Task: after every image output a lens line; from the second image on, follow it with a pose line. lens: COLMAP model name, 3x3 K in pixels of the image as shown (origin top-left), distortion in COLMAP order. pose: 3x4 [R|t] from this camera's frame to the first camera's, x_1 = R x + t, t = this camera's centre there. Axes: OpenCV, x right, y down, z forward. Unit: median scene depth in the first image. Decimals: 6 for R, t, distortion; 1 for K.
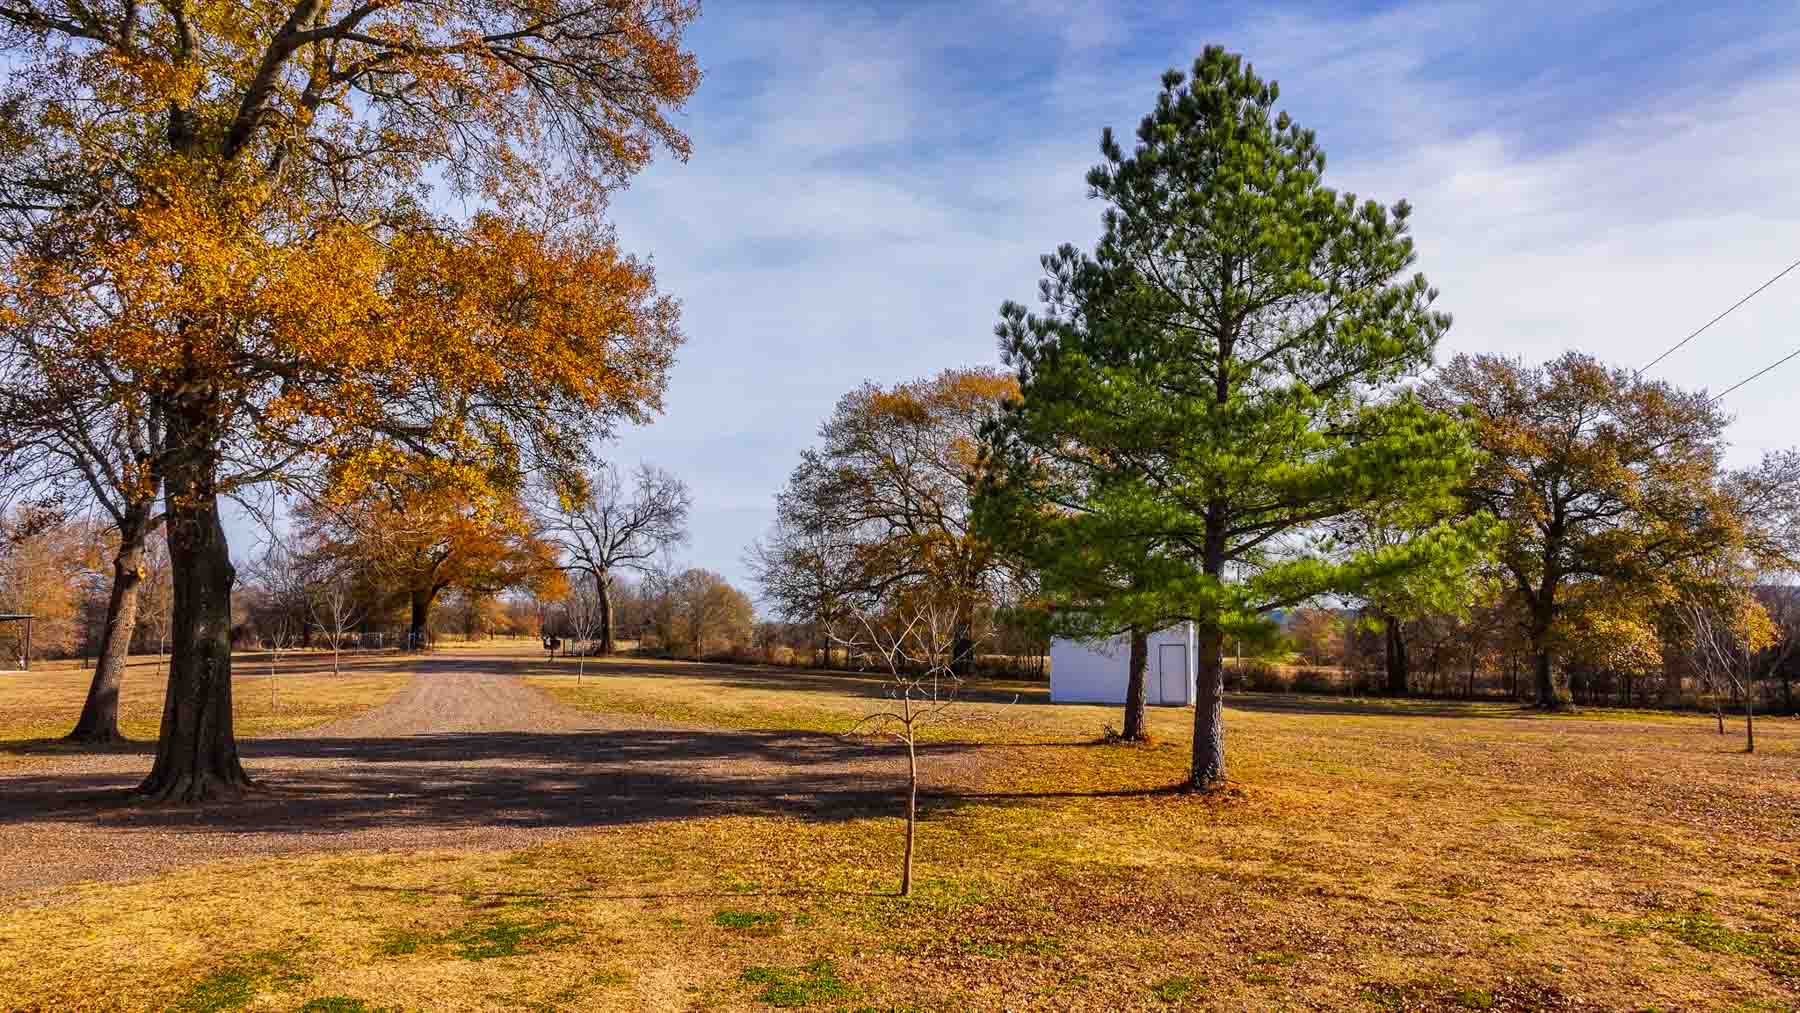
lens RADIAL K [[1273.7, 0, 901.4], [0, 1273.7, 501.9], [0, 0, 1]] dist [0.006231, 0.003946]
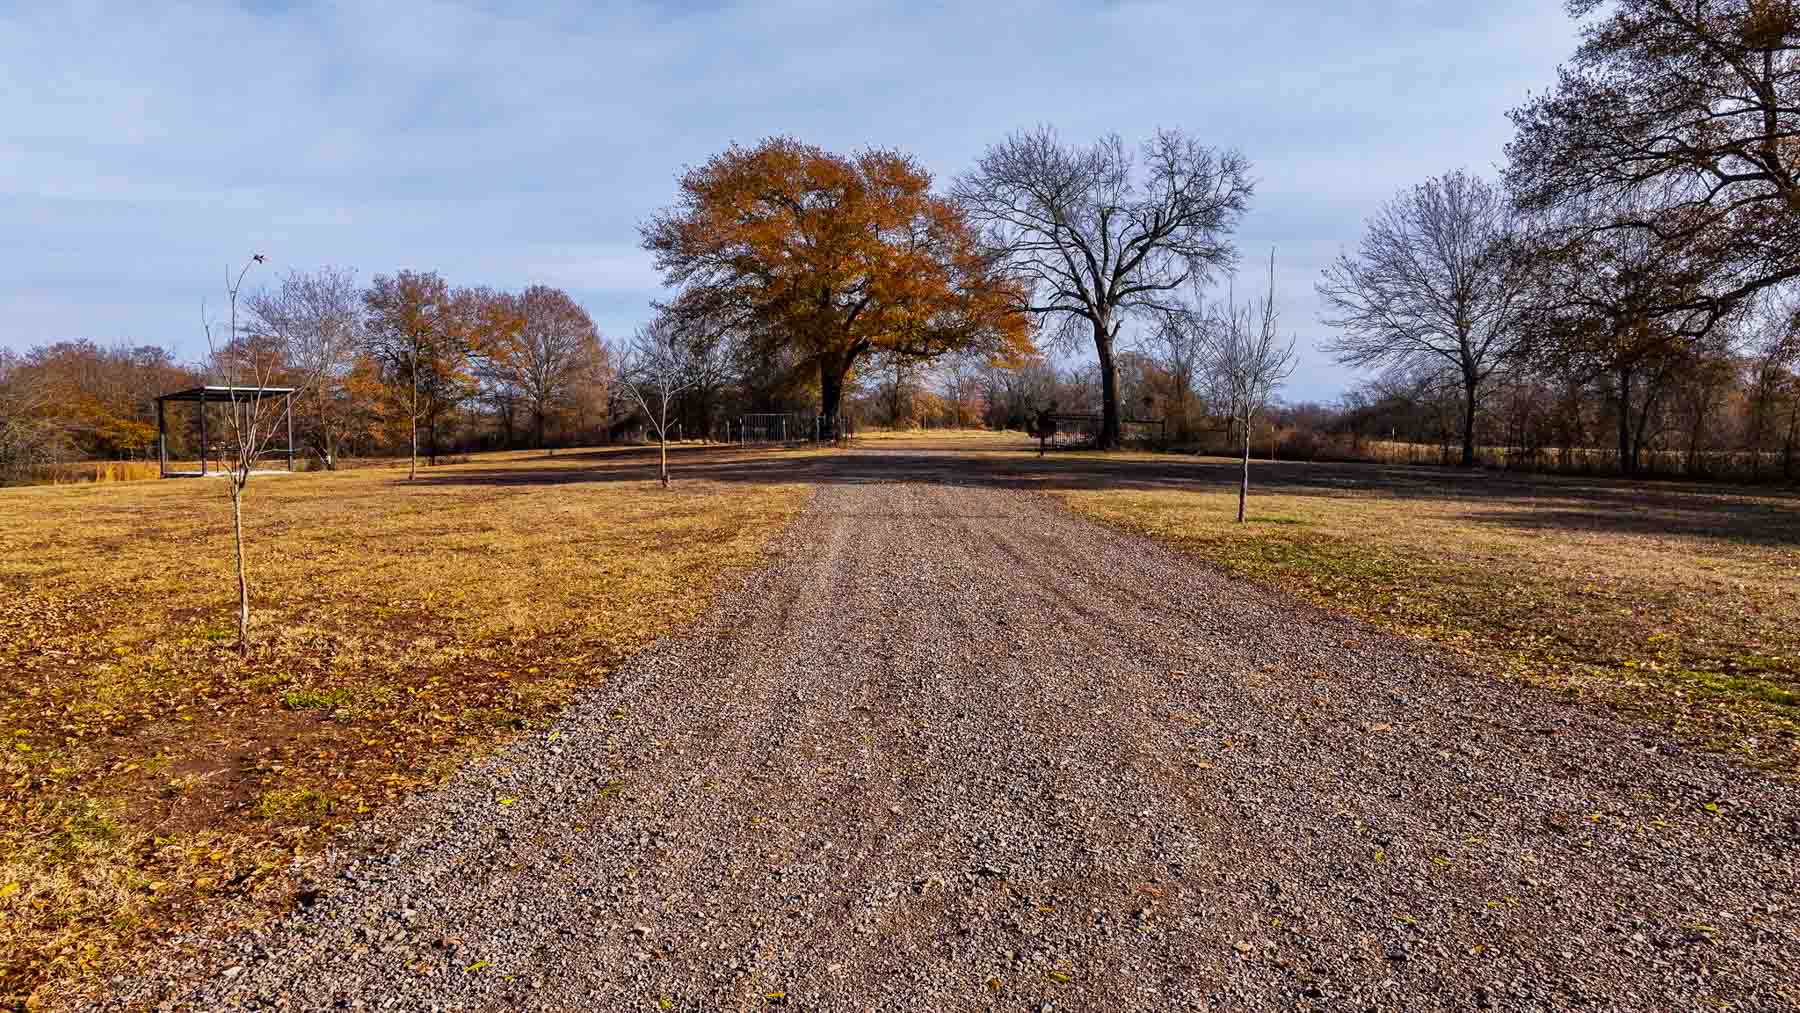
lens RADIAL K [[1273.7, 0, 901.4], [0, 1273.7, 501.9], [0, 0, 1]] dist [0.006231, 0.003946]
pose [[0.951782, 0.009526, -0.306627, -0.134211], [0.039168, 0.987564, 0.152260, 0.046104], [0.304264, -0.156928, 0.939573, 0.366566]]
